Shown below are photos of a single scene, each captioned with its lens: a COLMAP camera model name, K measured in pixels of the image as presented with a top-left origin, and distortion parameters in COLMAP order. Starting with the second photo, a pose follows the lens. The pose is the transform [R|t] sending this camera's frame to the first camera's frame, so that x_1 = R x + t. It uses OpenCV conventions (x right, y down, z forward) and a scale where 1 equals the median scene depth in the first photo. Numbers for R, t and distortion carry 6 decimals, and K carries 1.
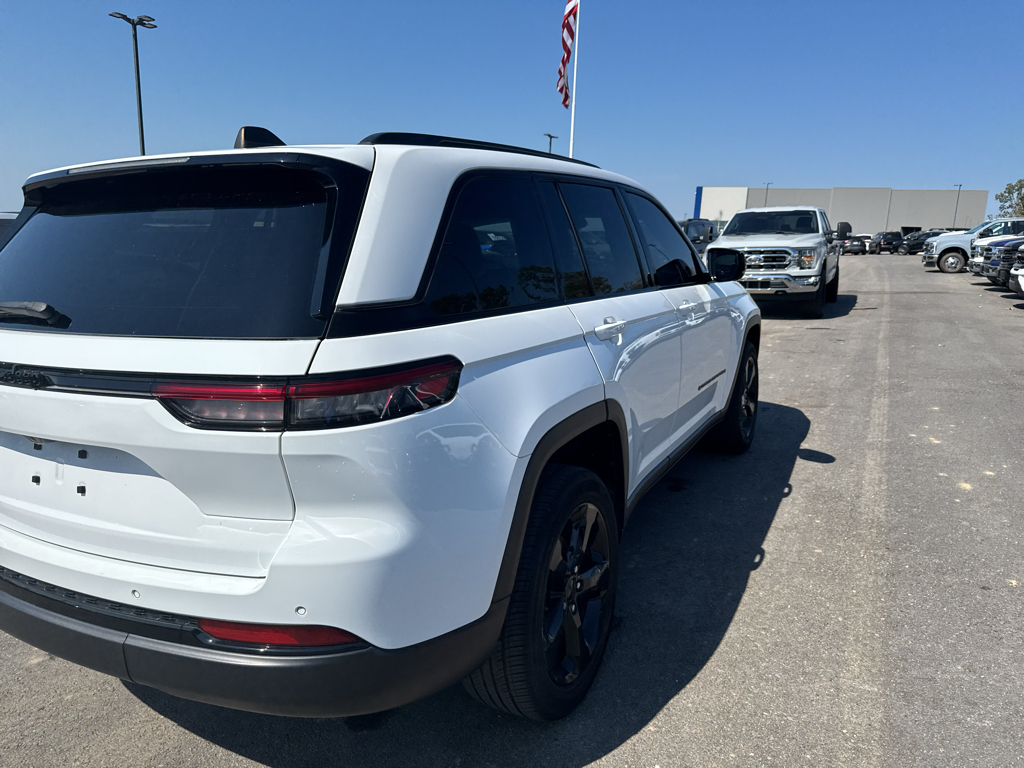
lens RADIAL K [[737.8, 0, 510.5], [0, 737.8, 408.5], [0, 0, 1]] dist [0.003682, 0.000048]
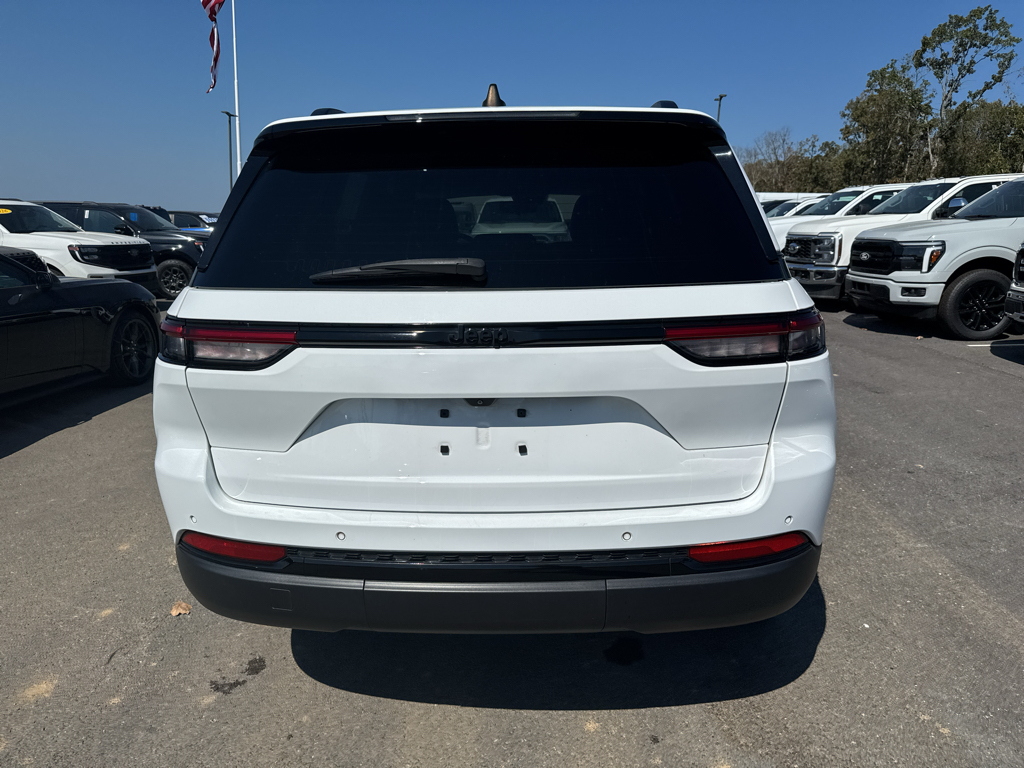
lens RADIAL K [[738.0, 0, 508.2], [0, 738.0, 386.1], [0, 0, 1]] dist [-0.004001, 0.000136]
pose [[0.900027, -0.083934, 0.427676, -1.039664], [0.089041, 0.995995, 0.008088, 0.018644], [-0.426642, 0.030801, 0.903896, 0.140042]]
